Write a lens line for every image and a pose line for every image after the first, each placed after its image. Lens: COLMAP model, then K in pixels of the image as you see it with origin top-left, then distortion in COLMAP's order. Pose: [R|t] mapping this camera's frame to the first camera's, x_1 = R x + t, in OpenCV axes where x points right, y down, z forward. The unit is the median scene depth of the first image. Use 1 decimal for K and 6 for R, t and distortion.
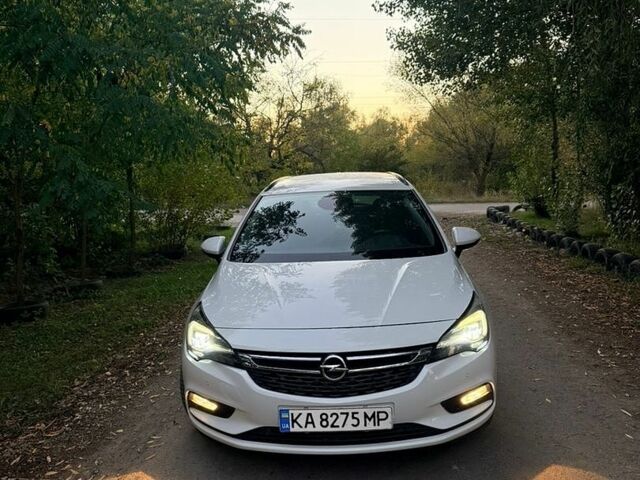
lens RADIAL K [[585.7, 0, 320.0], [0, 585.7, 240.0], [0, 0, 1]] dist [0.167771, -0.334477]
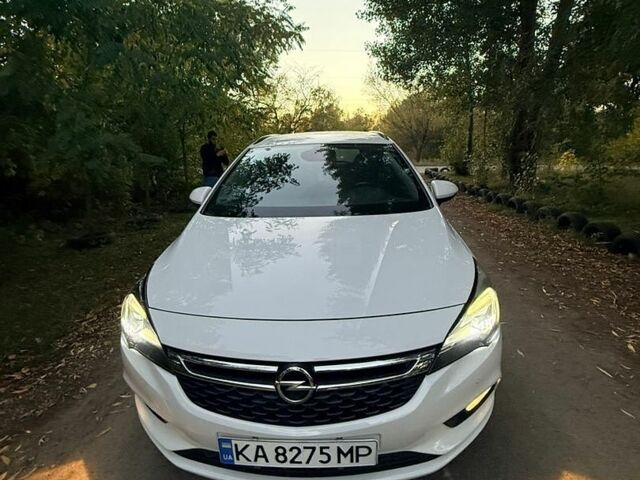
lens RADIAL K [[335.8, 0, 321.8], [0, 335.8, 235.7], [0, 0, 1]] dist [-0.000986, 0.000833]
pose [[0.999931, 0.011443, 0.002569, 0.045315], [-0.011692, 0.989884, 0.141399, -0.010077], [-0.000925, -0.141419, 0.989949, 0.559960]]
